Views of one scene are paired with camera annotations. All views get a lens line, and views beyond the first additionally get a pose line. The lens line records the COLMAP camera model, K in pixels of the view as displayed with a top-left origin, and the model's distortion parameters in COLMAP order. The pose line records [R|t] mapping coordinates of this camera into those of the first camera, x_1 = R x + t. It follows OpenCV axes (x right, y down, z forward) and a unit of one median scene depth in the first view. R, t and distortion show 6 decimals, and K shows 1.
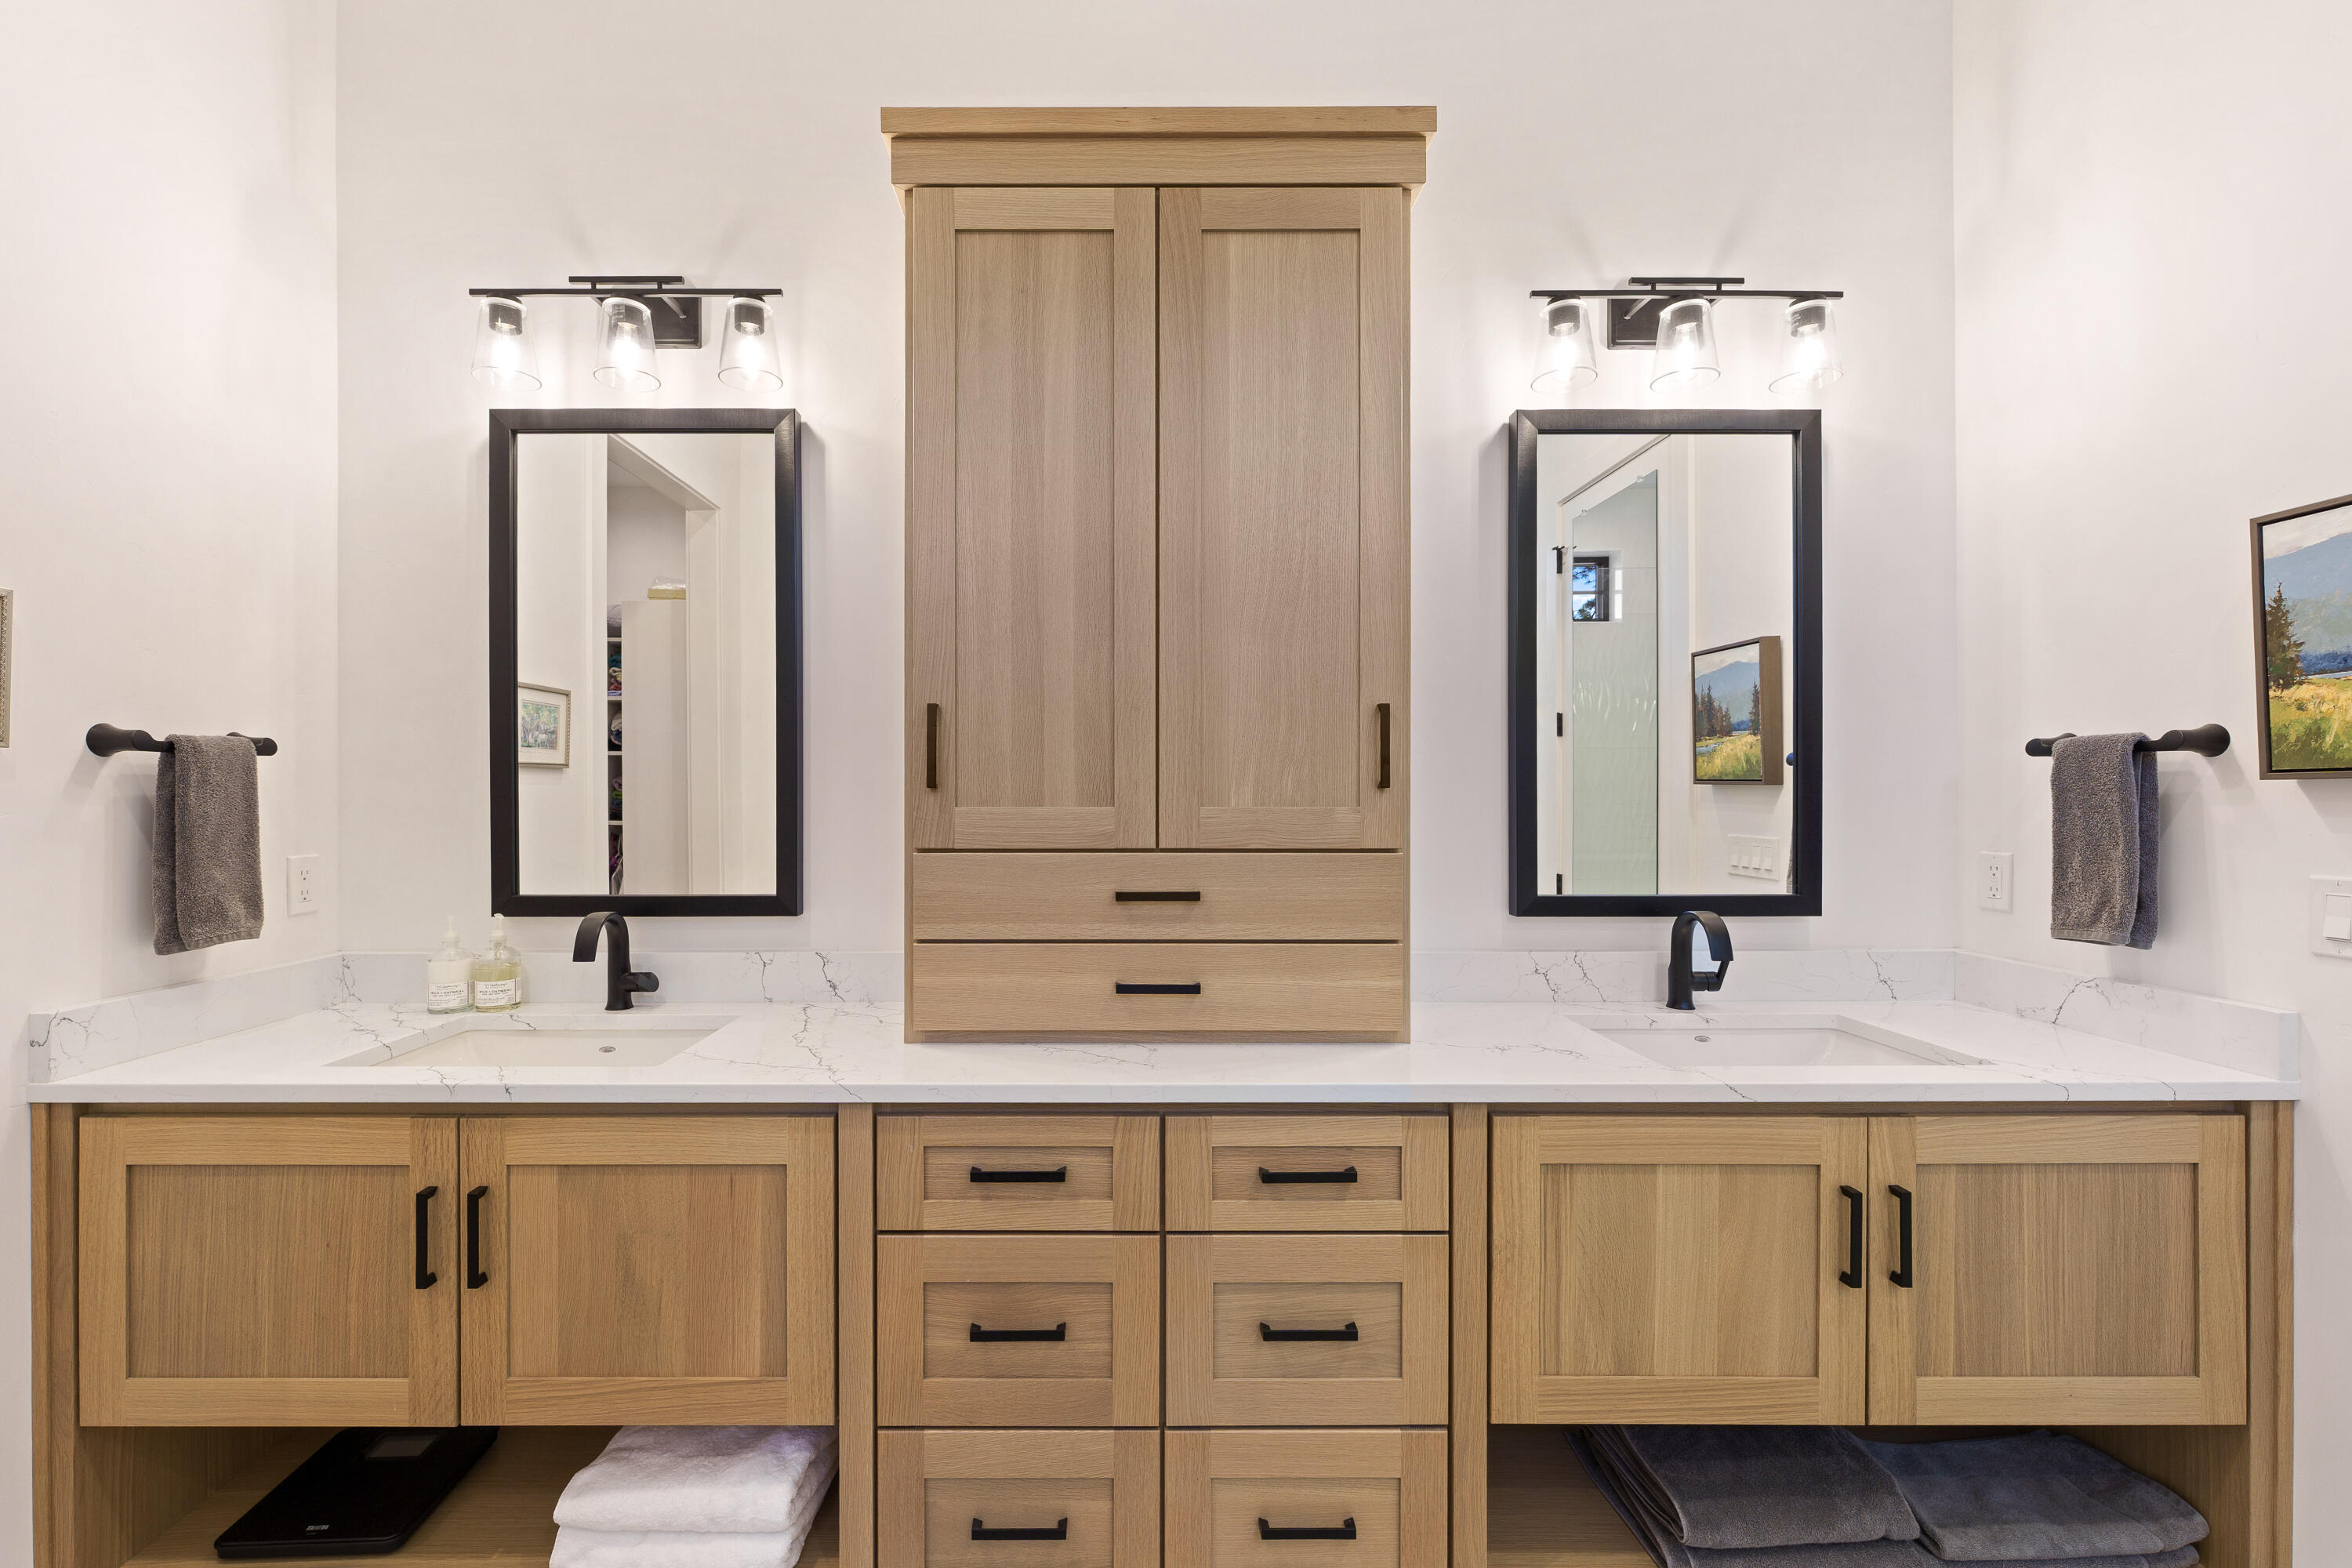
lens RADIAL K [[943.6, 0, 1172.7], [0, 943.6, 793.8], [0, 0, 1]] dist [0.000160, -0.000164]
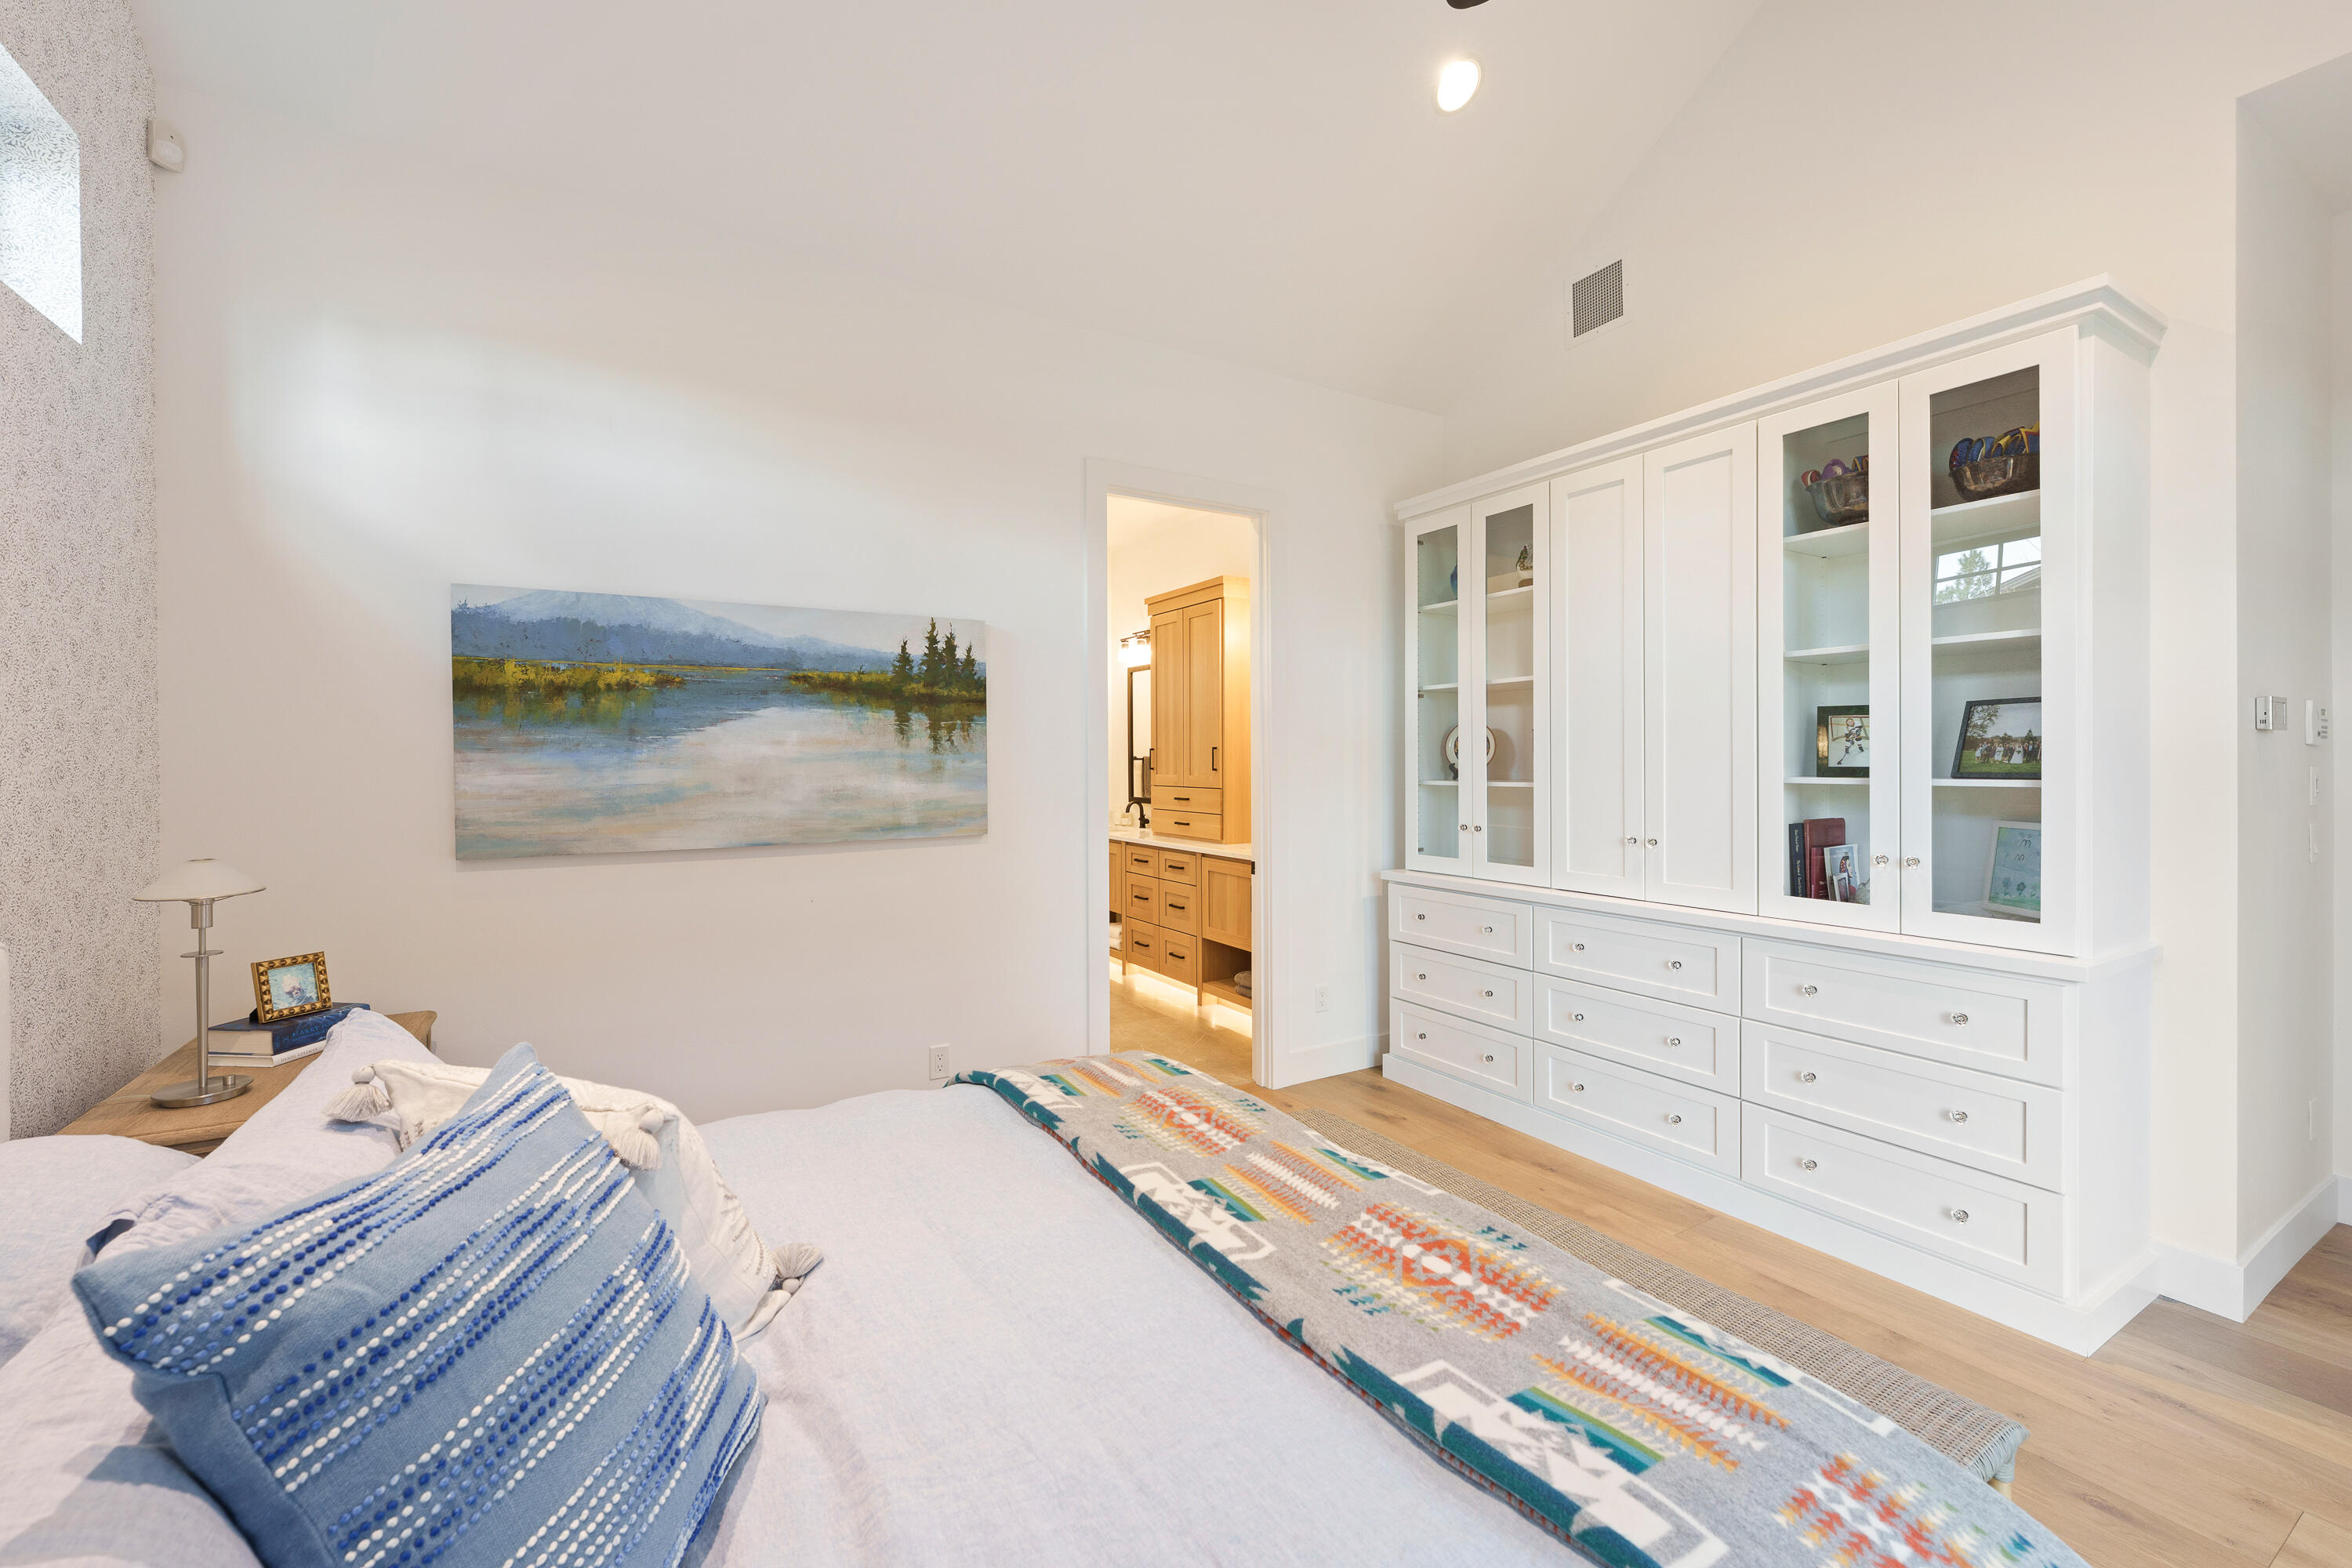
lens RADIAL K [[943.6, 0, 1172.6], [0, 943.6, 777.4], [0, 0, 1]] dist [0.000160, -0.000164]
pose [[0.505930, 0.011155, -0.862502, 3.538689], [0.003946, 0.999876, 0.015247, -0.038291], [0.862566, -0.011117, 0.505823, -1.020217]]
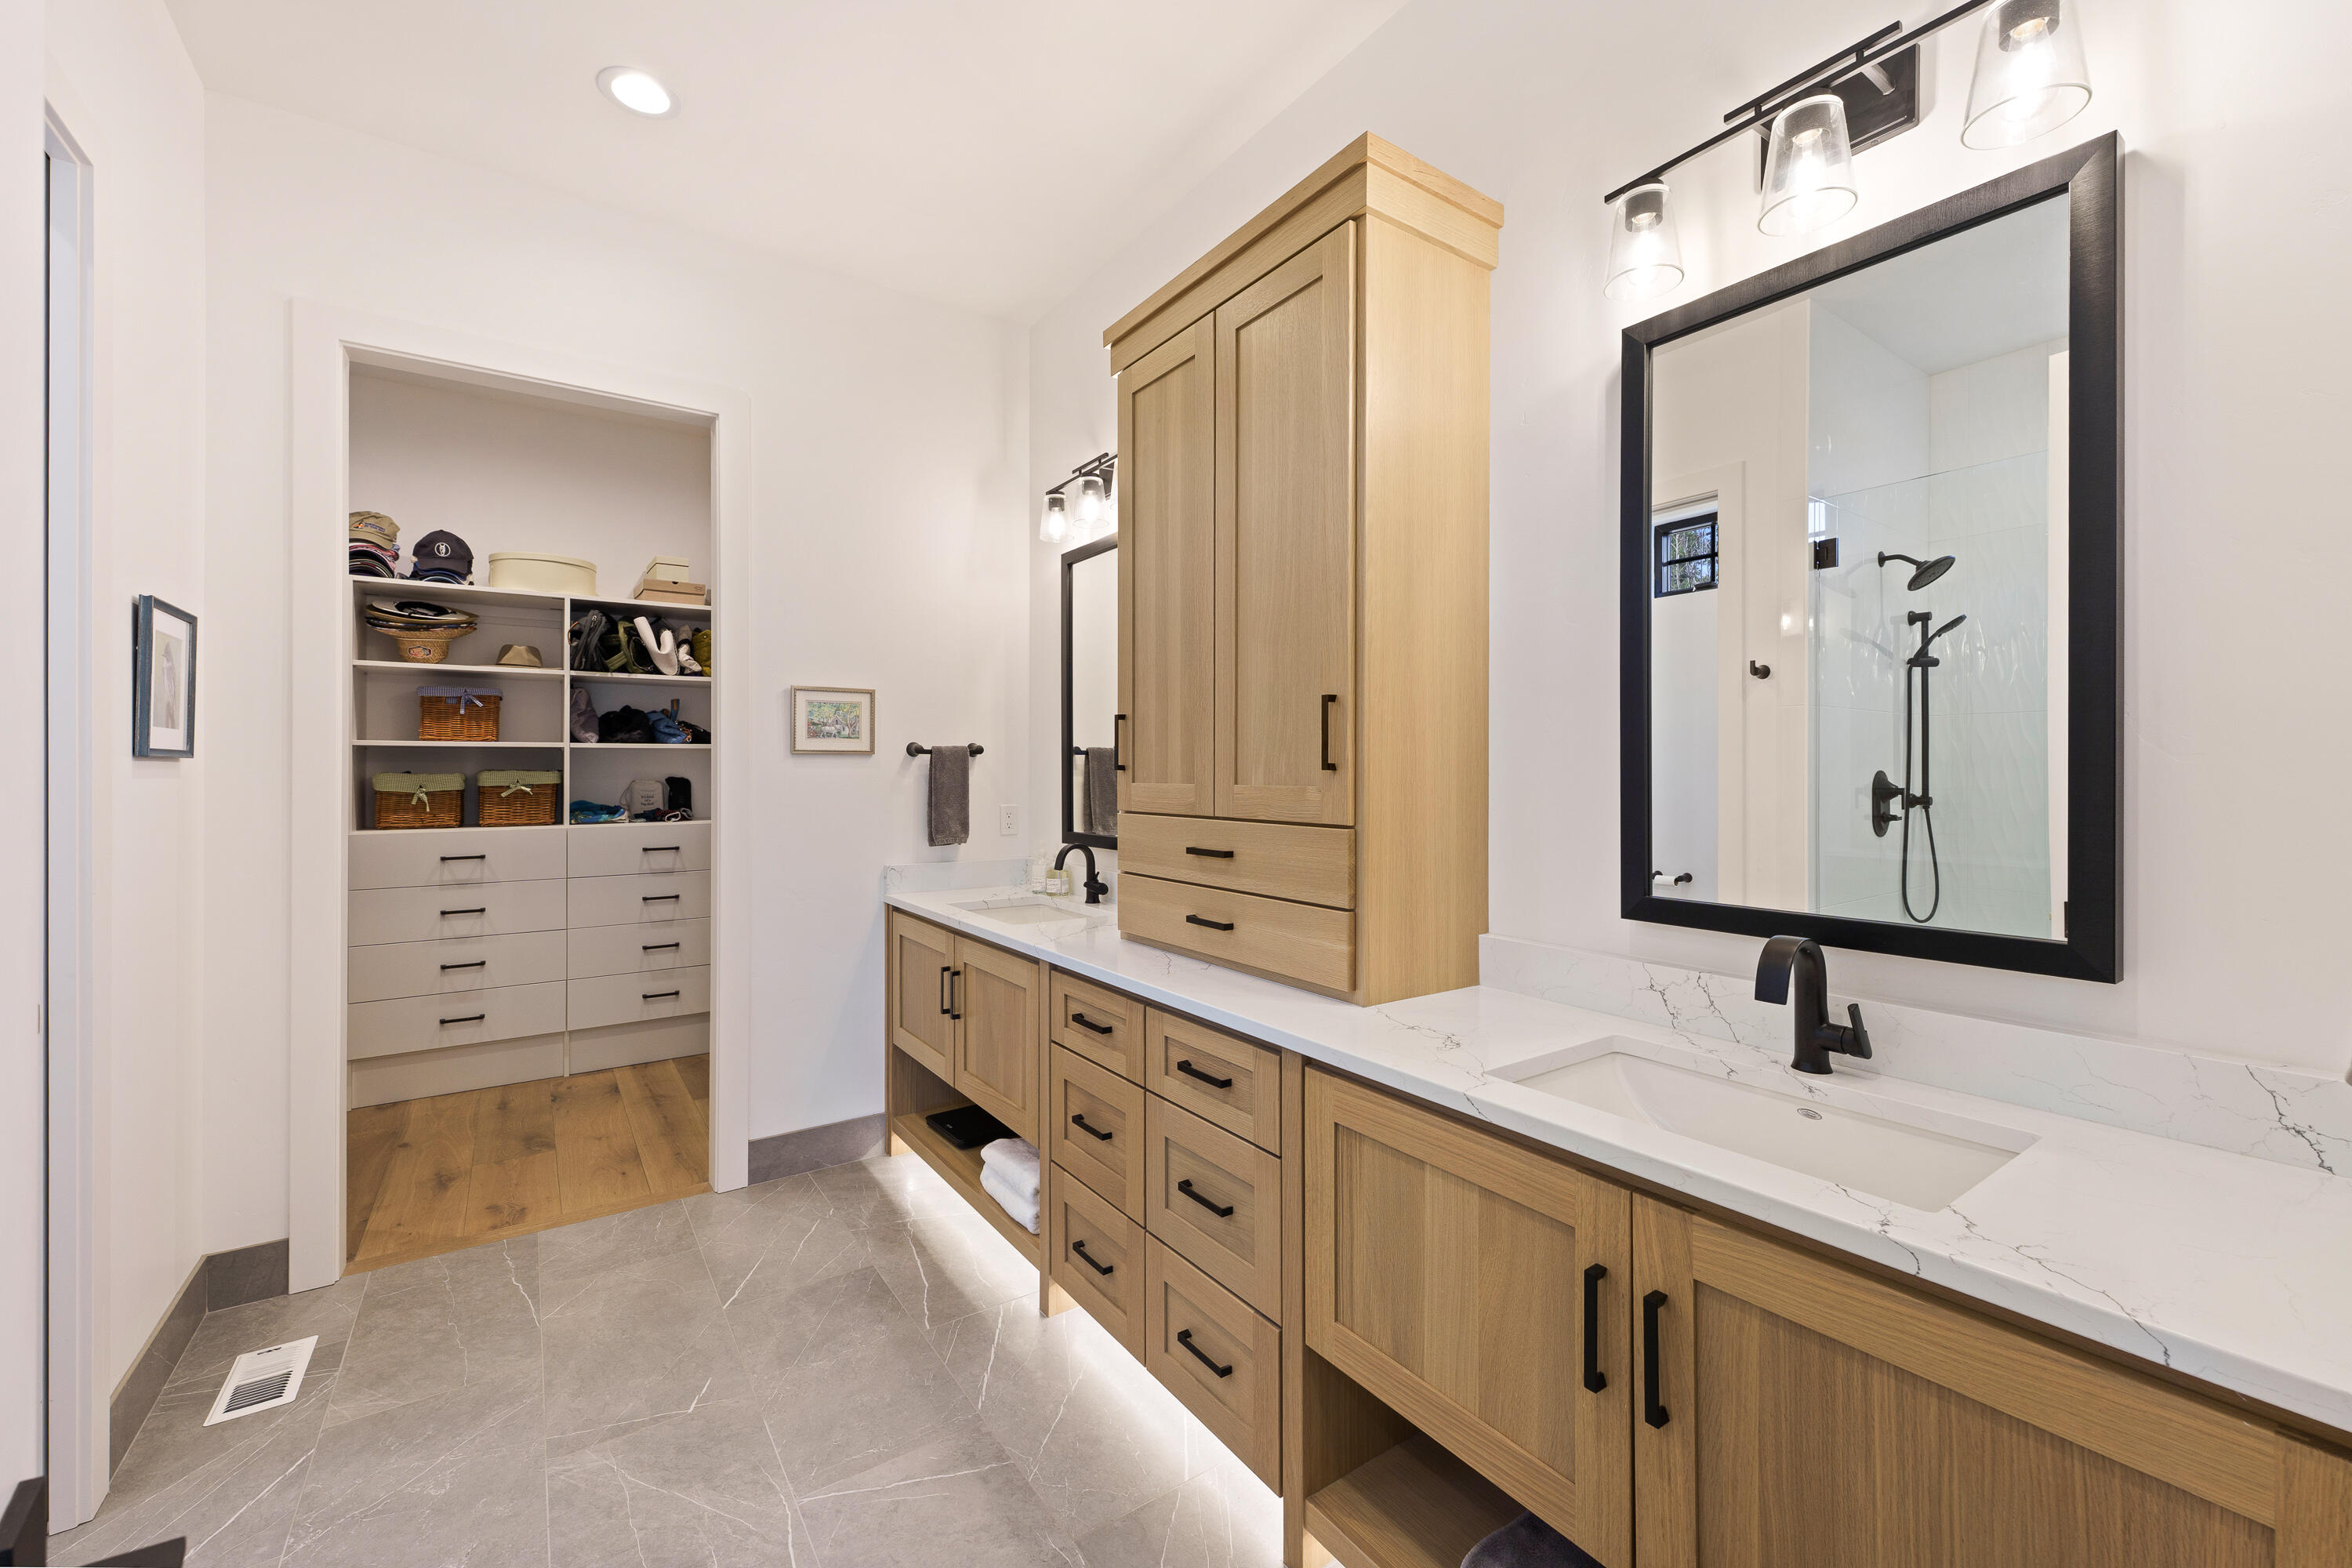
lens RADIAL K [[943.6, 0, 1190.6], [0, 943.6, 776.1], [0, 0, 1]] dist [0.000160, -0.000164]
pose [[0.573106, 0.004144, -0.819470, 1.158581], [-0.002472, 0.999991, 0.003328, -0.002334], [0.819477, 0.000118, 0.573112, 0.253184]]
